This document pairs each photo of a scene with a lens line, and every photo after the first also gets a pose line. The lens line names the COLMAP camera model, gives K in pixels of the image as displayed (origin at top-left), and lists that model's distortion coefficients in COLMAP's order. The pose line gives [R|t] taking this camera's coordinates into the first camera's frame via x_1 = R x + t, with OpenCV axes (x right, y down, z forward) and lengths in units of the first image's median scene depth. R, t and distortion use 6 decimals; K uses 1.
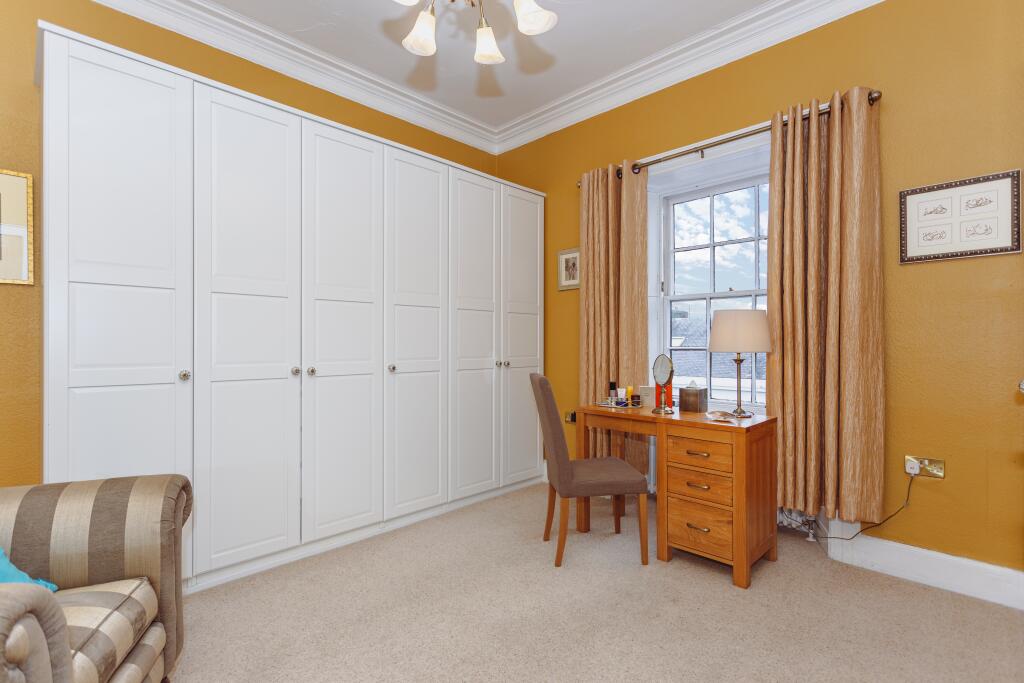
lens RADIAL K [[486.5, 0, 514.9], [0, 486.5, 344.1], [0, 0, 1]] dist [-0.002714, 0.000137]
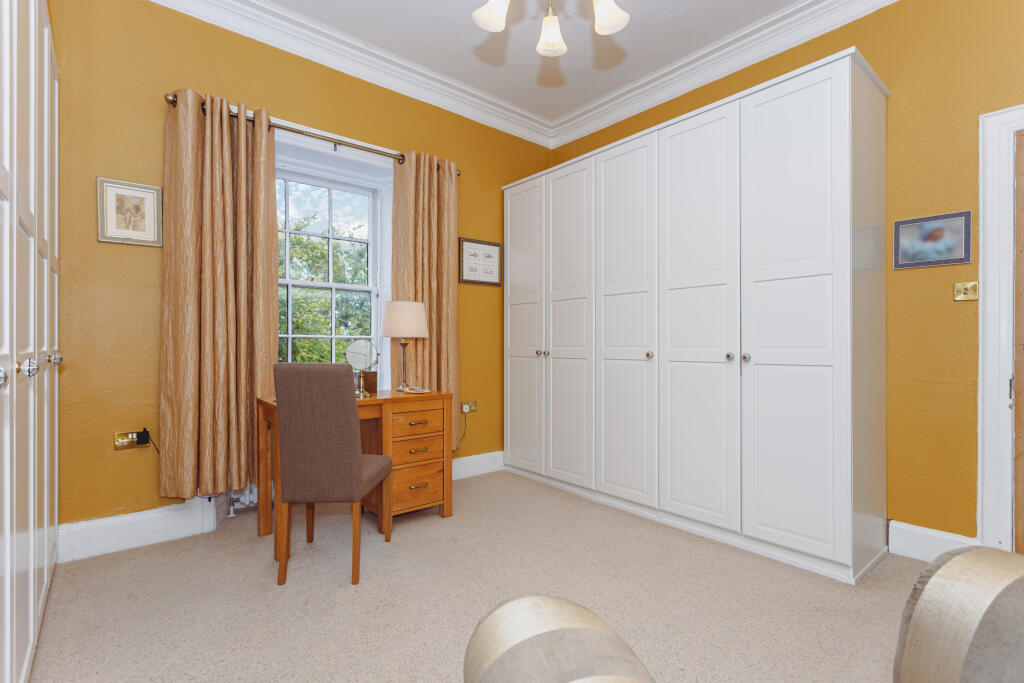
lens RADIAL K [[486.5, 0, 514.9], [0, 486.5, 344.1], [0, 0, 1]] dist [-0.002714, 0.000137]
pose [[0.092128, 0.001493, 0.995746, -0.738366], [0.001654, 0.999997, -0.001652, 0.036779], [-0.995746, 0.001800, 0.092125, 0.639916]]
